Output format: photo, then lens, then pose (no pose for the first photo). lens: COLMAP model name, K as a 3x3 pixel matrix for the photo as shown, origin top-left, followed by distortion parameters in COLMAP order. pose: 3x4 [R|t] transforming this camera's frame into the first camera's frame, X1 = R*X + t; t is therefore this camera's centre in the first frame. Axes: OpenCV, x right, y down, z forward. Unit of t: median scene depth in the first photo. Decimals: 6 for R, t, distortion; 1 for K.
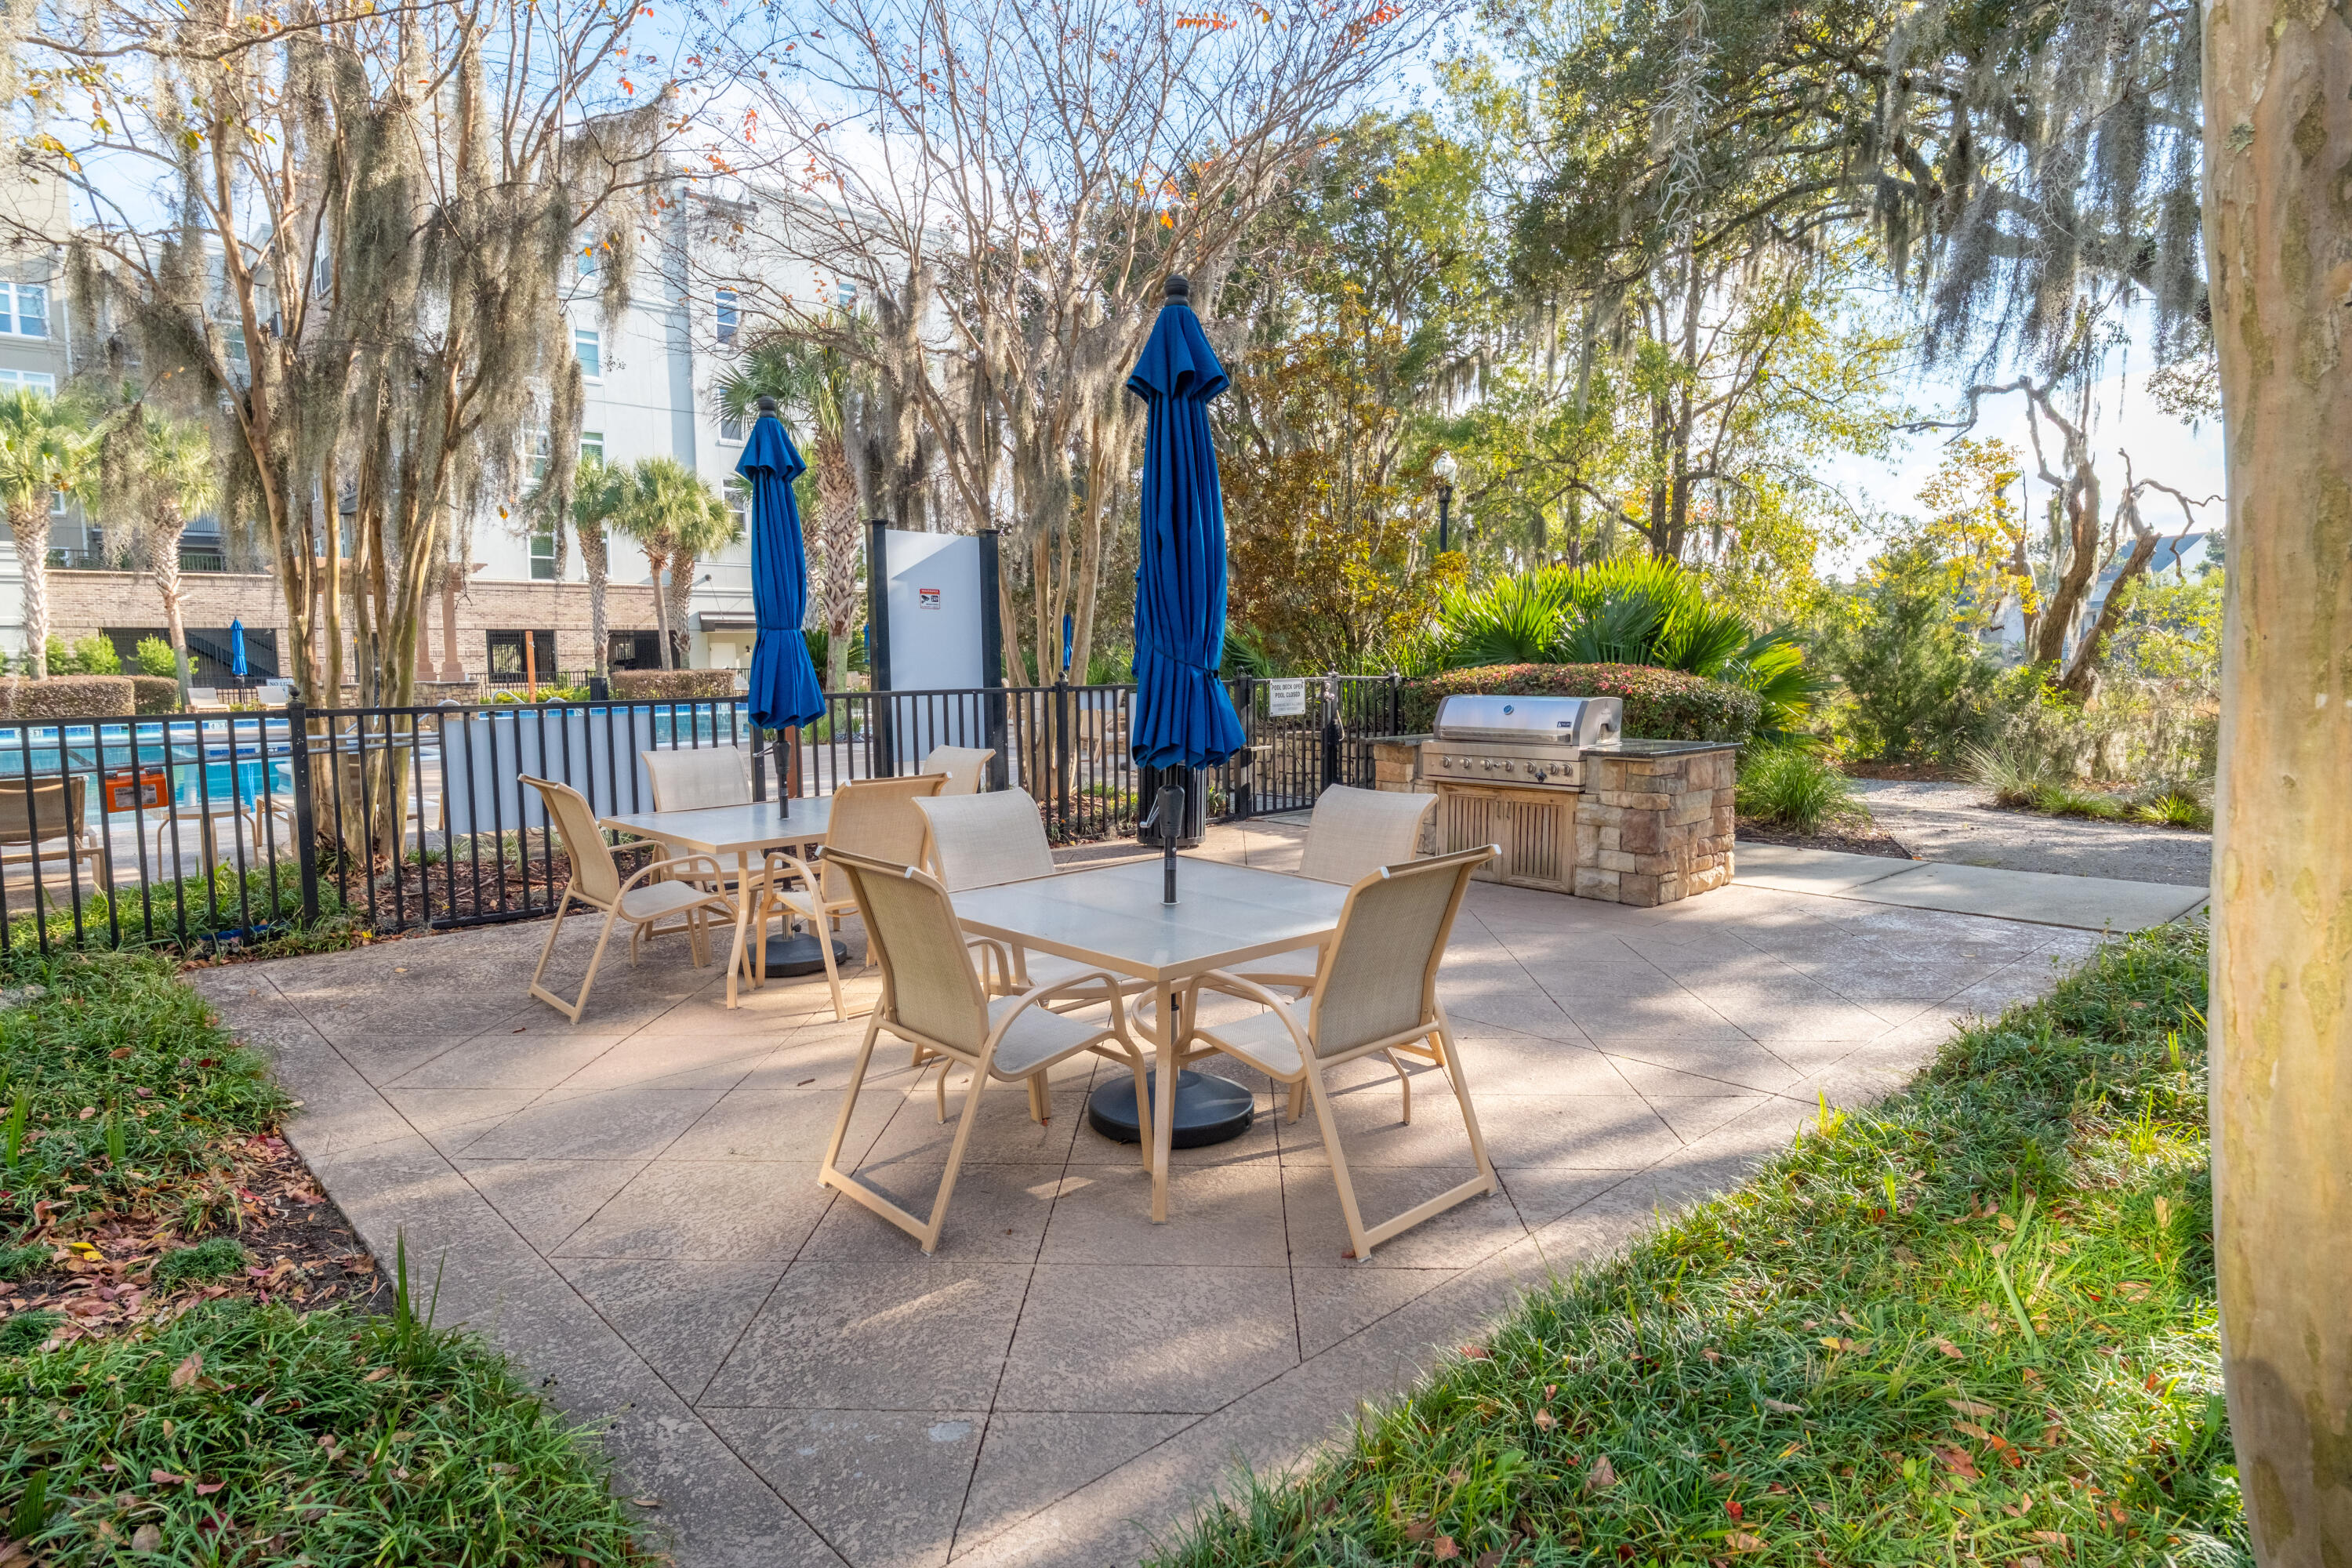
lens RADIAL K [[1301.9, 0, 1176.0], [0, 1301.9, 784.0], [0, 0, 1]] dist [-0.003029, -0.002059]
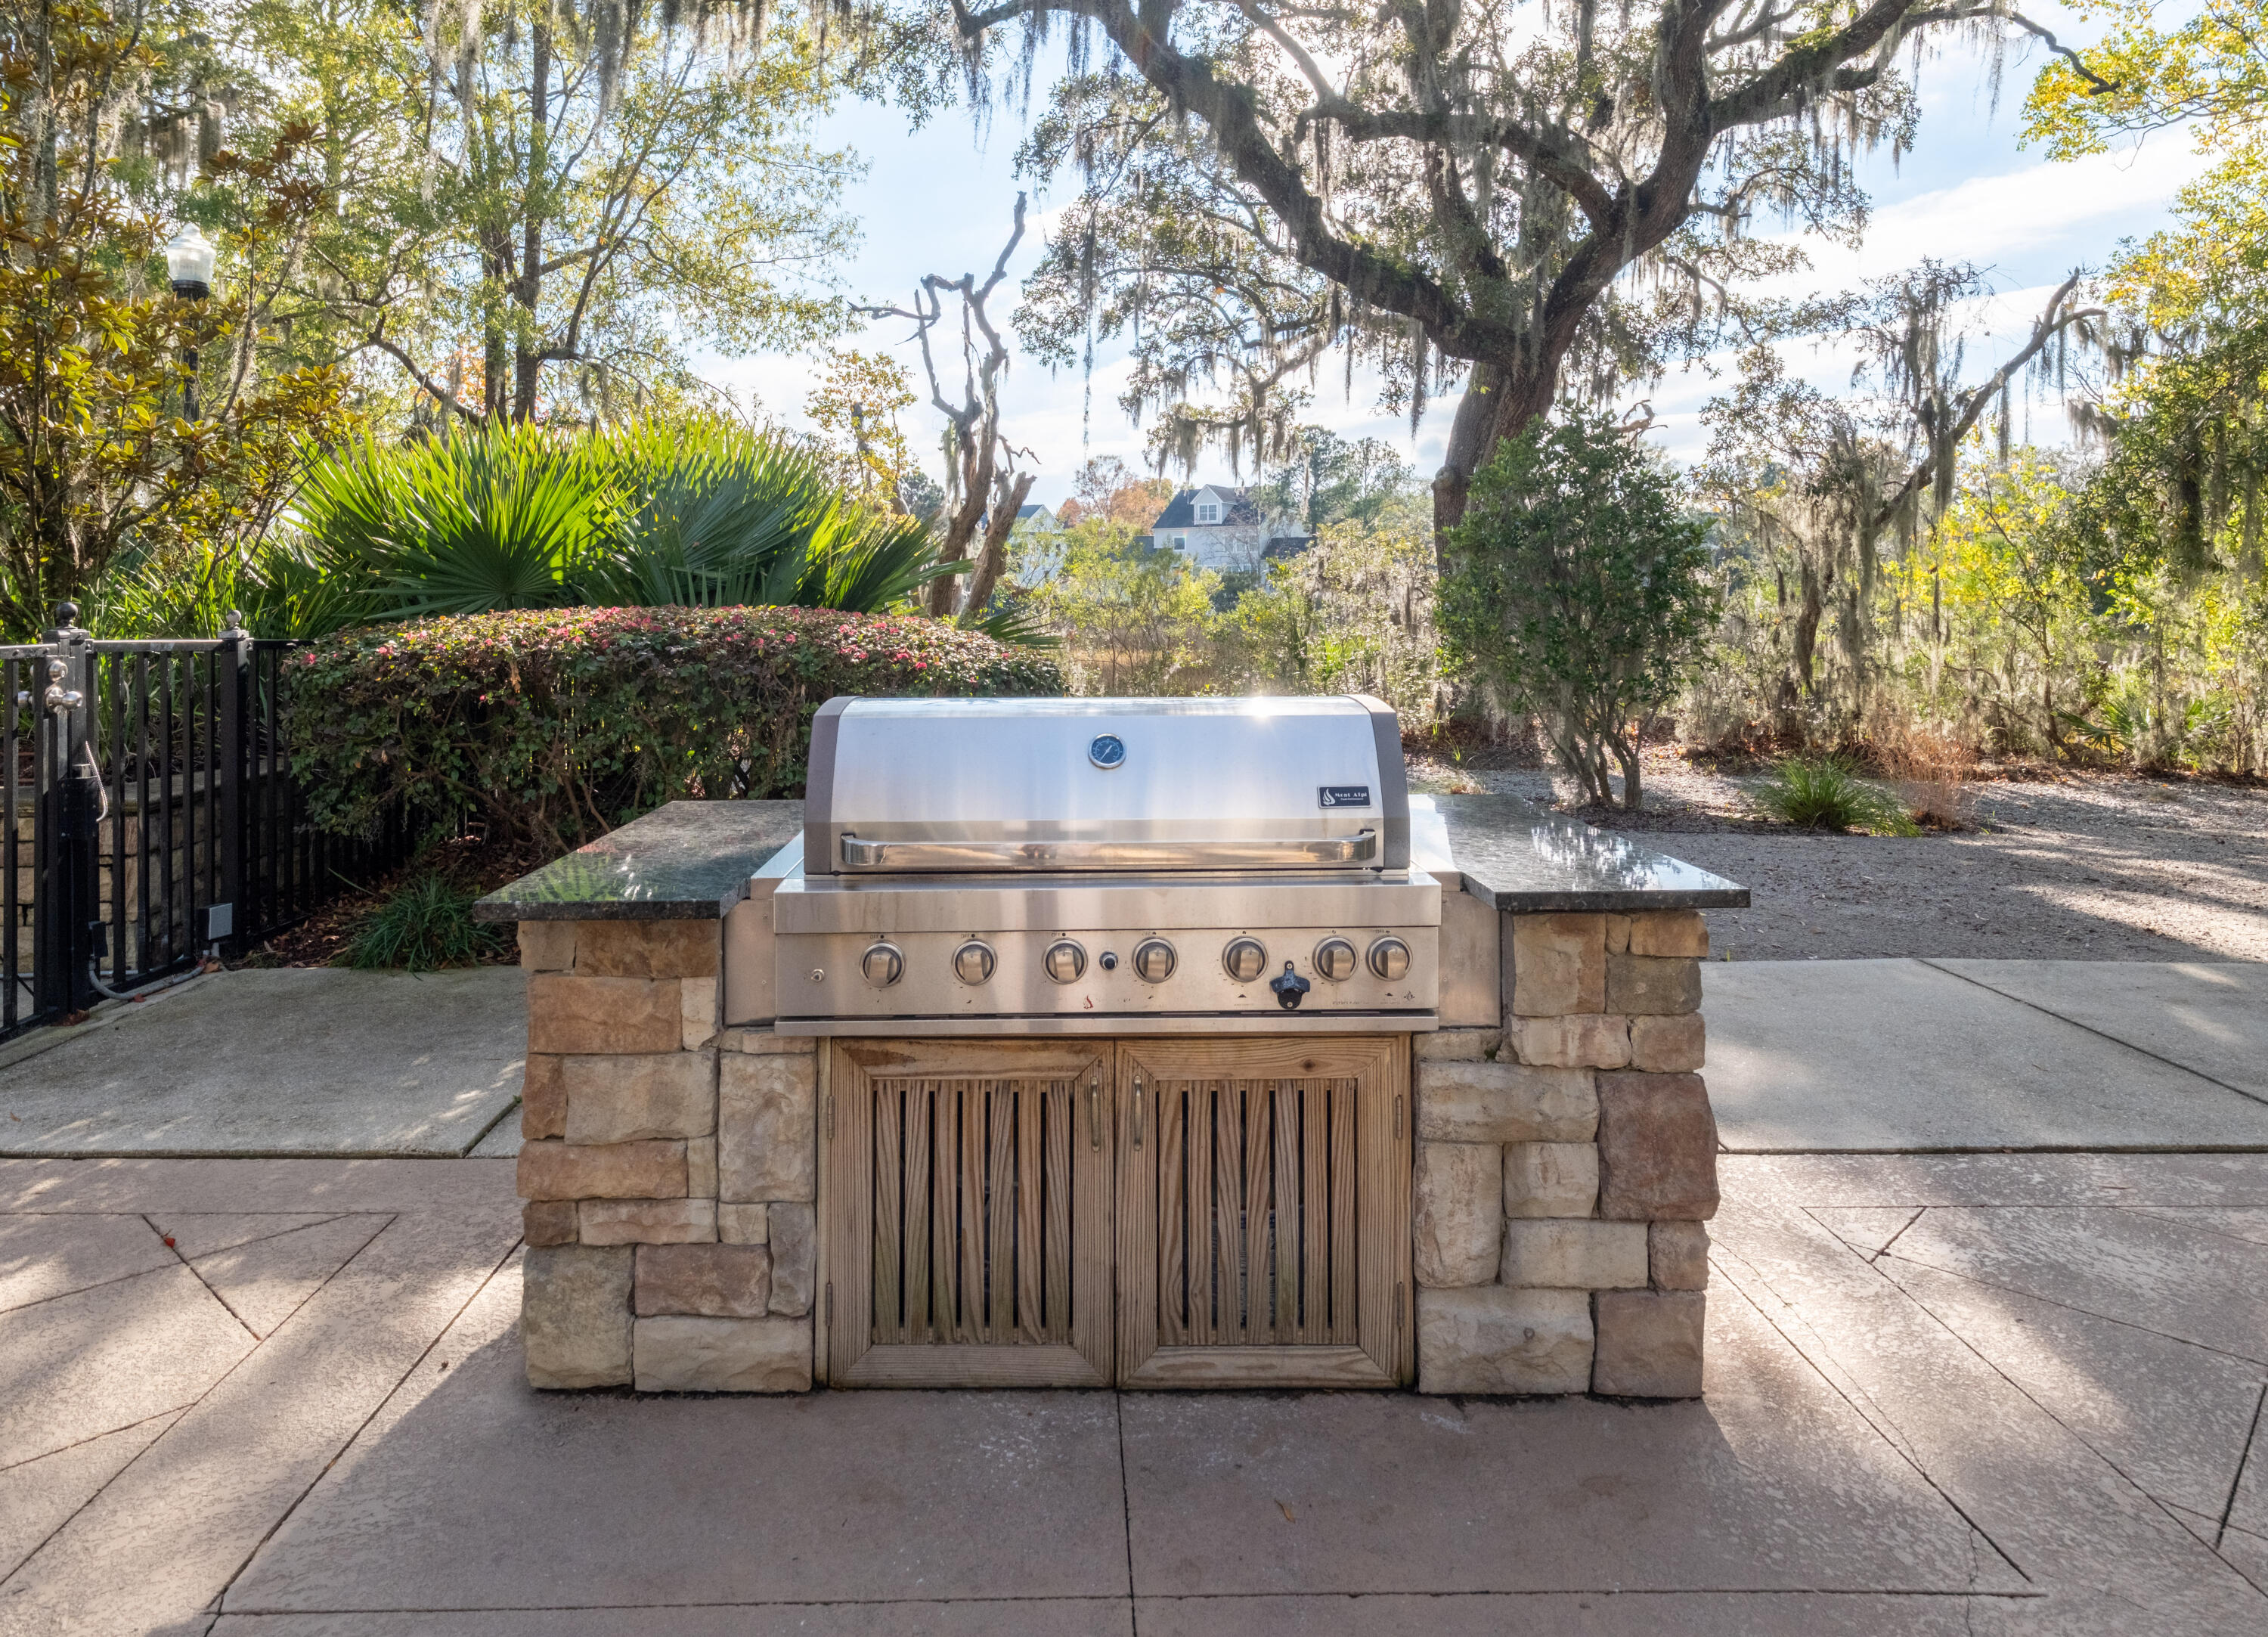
lens RADIAL K [[1449.9, 0, 1127.3], [0, 1449.9, 593.2], [0, 0, 1]] dist [0.020523, -0.000227]
pose [[0.659069, 0.009263, 0.752025, 0.013088], [0.071867, 0.994573, -0.075234, -0.046306], [-0.748641, 0.103630, 0.654827, 0.539531]]
